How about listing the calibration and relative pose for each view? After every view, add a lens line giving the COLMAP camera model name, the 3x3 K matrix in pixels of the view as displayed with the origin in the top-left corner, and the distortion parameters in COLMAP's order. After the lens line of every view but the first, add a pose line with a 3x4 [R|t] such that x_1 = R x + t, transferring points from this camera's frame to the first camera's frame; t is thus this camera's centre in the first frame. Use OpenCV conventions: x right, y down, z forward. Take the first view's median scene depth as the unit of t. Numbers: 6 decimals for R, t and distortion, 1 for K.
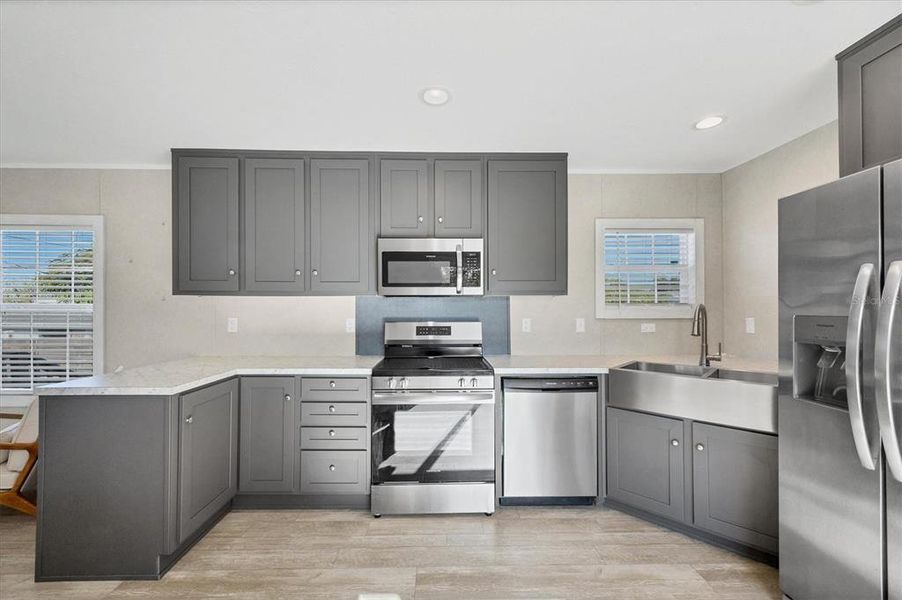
lens RADIAL K [[356.6, 0, 445.0], [0, 356.6, 304.9], [0, 0, 1]] dist [-0.000657, -0.000431]
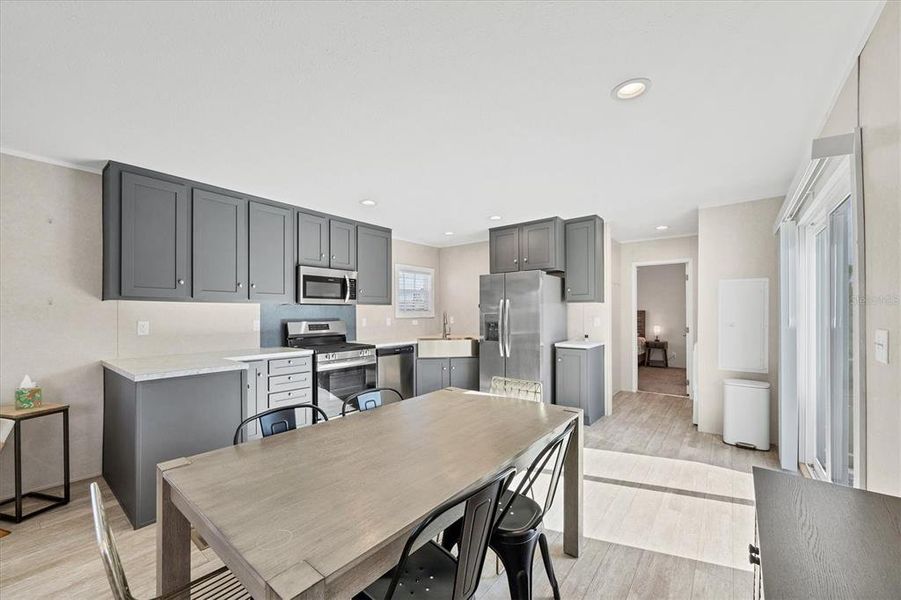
lens RADIAL K [[356.2, 0, 440.4], [0, 356.2, 310.4], [0, 0, 1]] dist [-0.000657, -0.000431]
pose [[0.651200, 0.002893, 0.758900, -0.921128], [-0.006294, 0.999979, 0.001588, -0.004923], [-0.758880, -0.005810, 0.651205, -0.413755]]
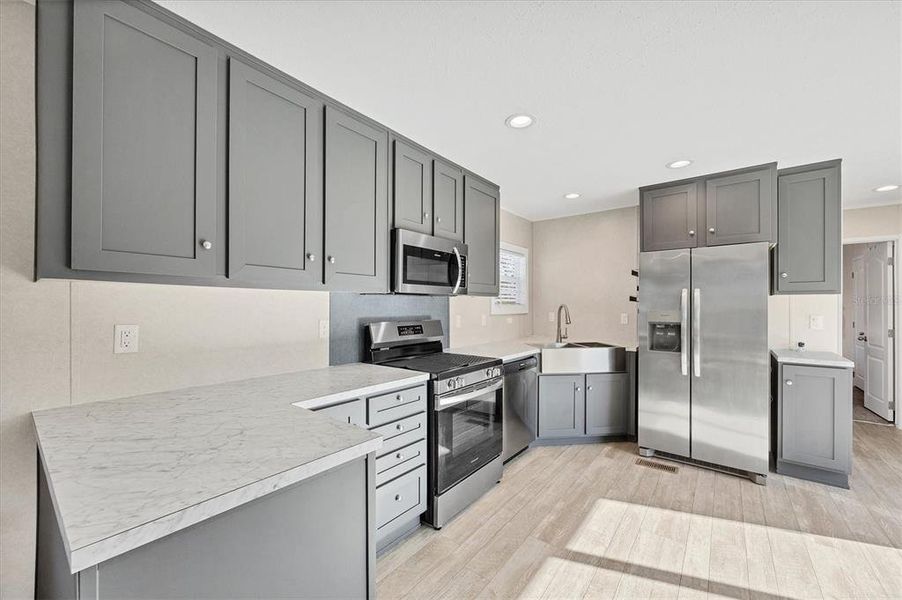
lens RADIAL K [[356.6, 0, 445.7], [0, 356.6, 303.4], [0, 0, 1]] dist [-0.000657, -0.000431]
pose [[0.634896, 0.005913, 0.772575, -0.783979], [-0.012138, 0.999924, 0.002322, -0.003778], [-0.772502, -0.010852, 0.634919, 0.338671]]
